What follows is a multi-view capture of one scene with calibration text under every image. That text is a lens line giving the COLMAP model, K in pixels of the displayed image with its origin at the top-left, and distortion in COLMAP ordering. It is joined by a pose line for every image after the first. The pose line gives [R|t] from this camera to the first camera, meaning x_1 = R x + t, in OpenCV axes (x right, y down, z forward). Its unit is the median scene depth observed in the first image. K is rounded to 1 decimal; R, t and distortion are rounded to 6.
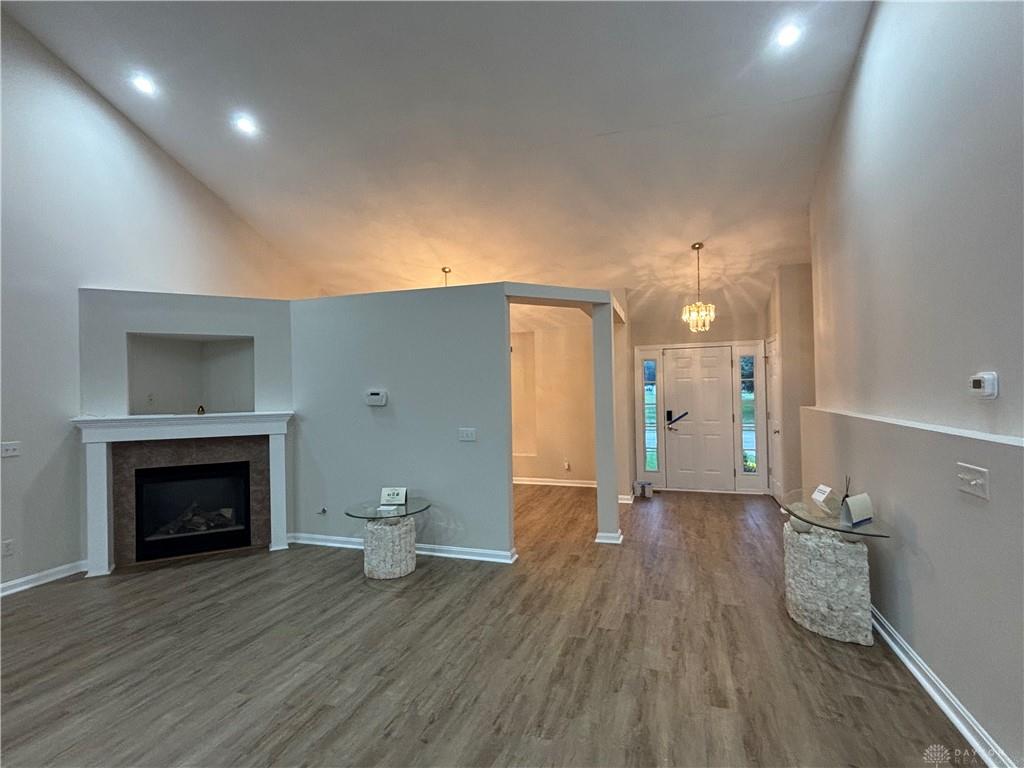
lens RADIAL K [[501.7, 0, 512.0], [0, 501.7, 384.0], [0, 0, 1]] dist [-0.000471, -0.000325]
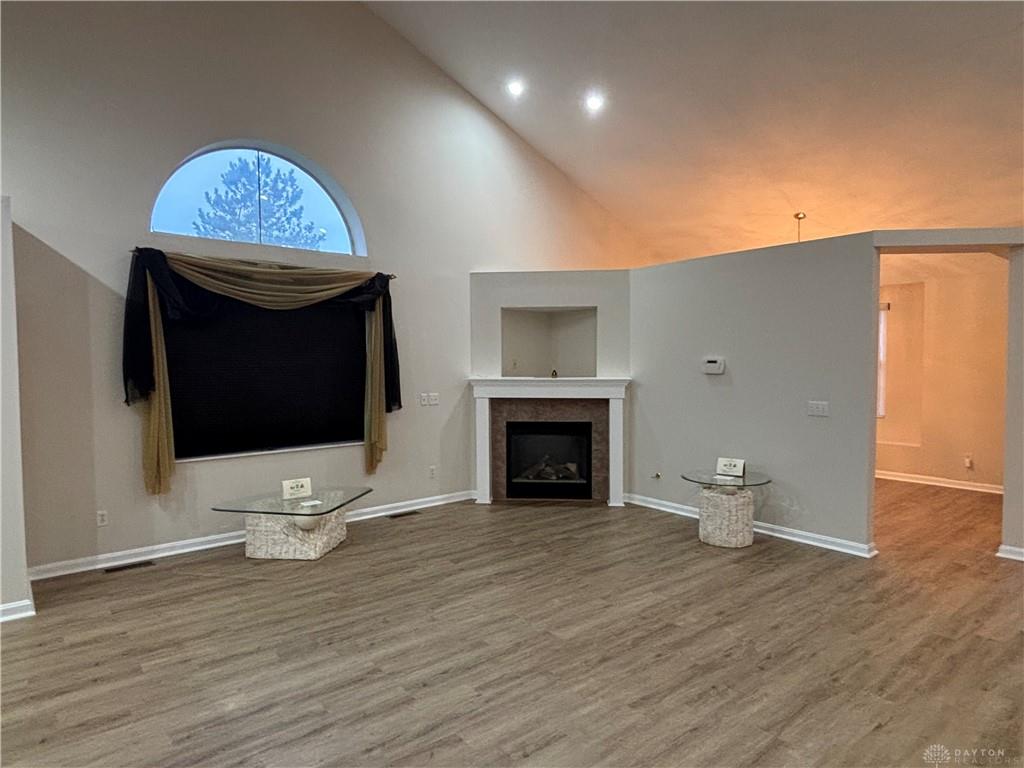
lens RADIAL K [[606.2, 0, 512.0], [0, 606.2, 384.0], [0, 0, 1]] dist [0.027950, -0.024359]
pose [[0.844108, 0.036500, -0.534929, 0.032088], [-0.006684, 0.998319, 0.057571, -0.002602], [0.536131, -0.045021, 0.842933, -0.217677]]
